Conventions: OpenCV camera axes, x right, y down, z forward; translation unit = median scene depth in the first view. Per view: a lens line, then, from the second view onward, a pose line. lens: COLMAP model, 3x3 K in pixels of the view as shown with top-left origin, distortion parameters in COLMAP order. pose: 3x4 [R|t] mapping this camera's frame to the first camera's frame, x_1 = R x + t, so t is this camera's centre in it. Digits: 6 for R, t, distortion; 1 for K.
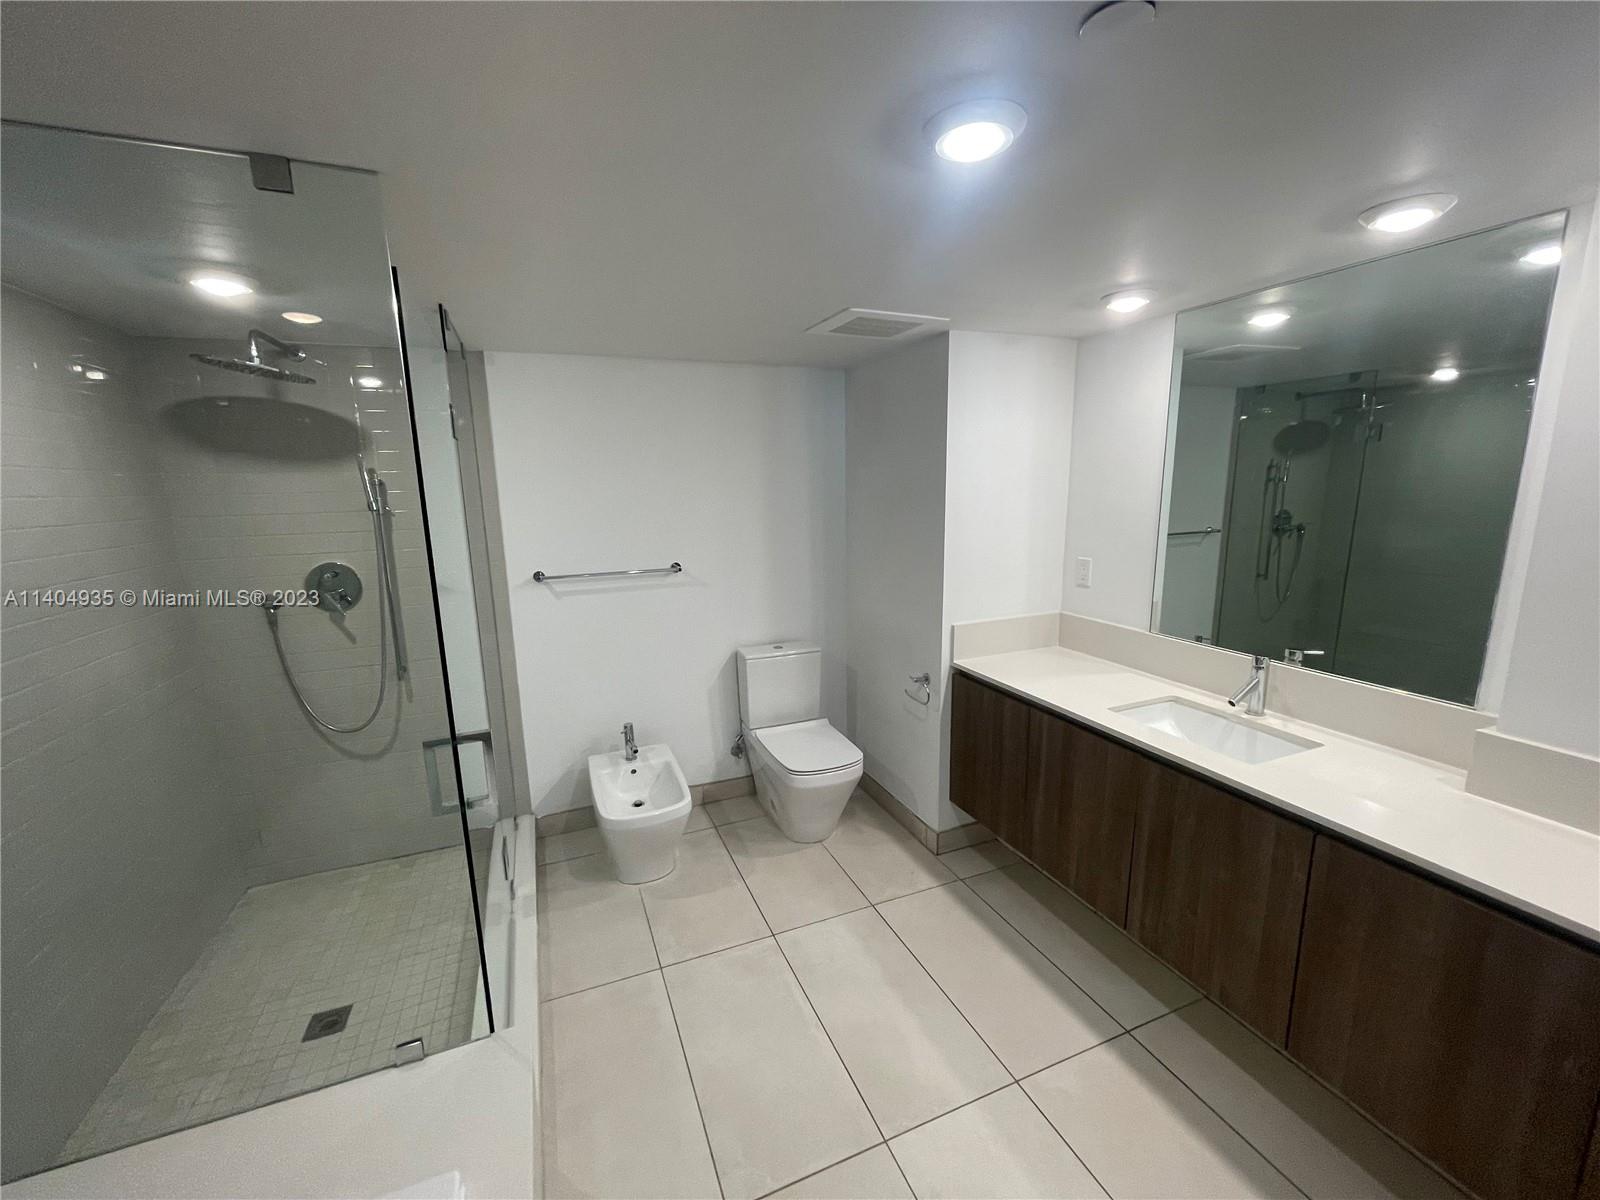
lens RADIAL K [[648.4, 0, 794.3], [0, 648.4, 604.2], [0, 0, 1]] dist [0.000119, 0.000644]
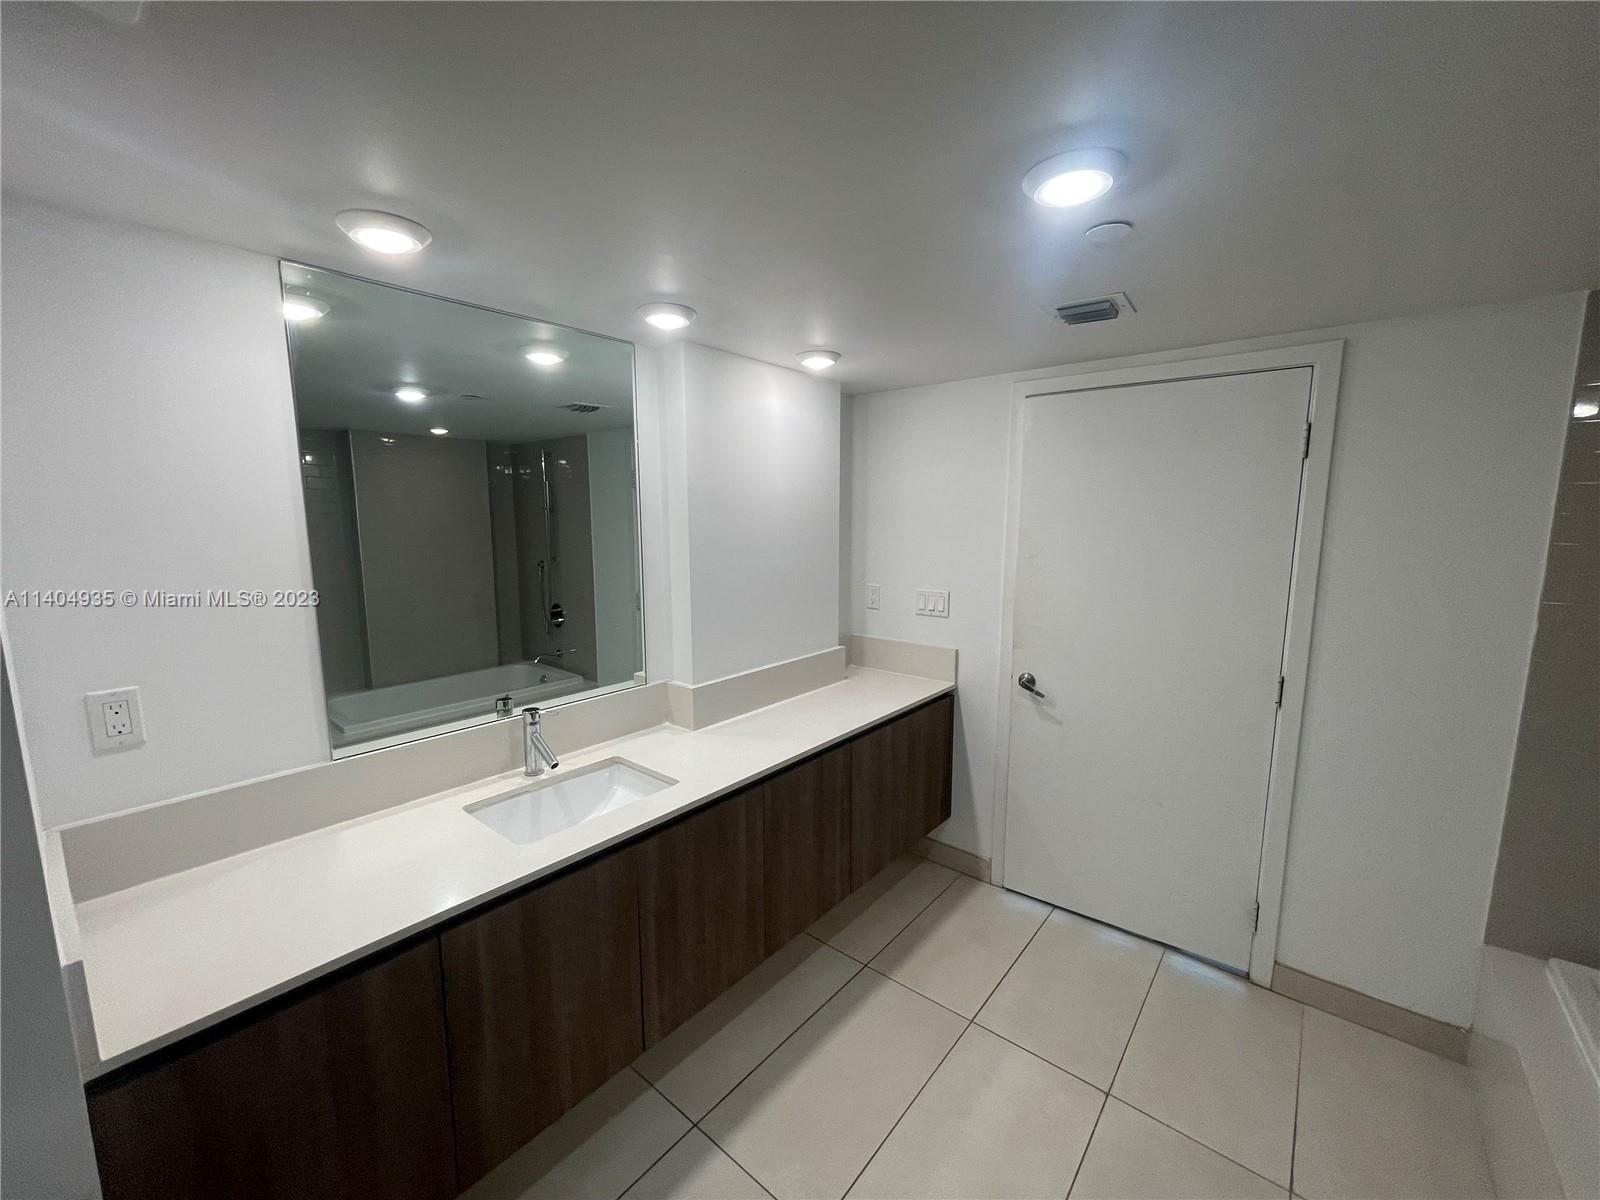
lens RADIAL K [[648.4, 0, 794.3], [0, 648.4, 604.2], [0, 0, 1]] dist [0.000119, 0.000644]
pose [[-0.470524, -0.104706, 0.876153, -0.260061], [0.172584, 0.962837, 0.207749, -0.199238], [-0.865345, 0.248961, -0.434967, 1.063666]]
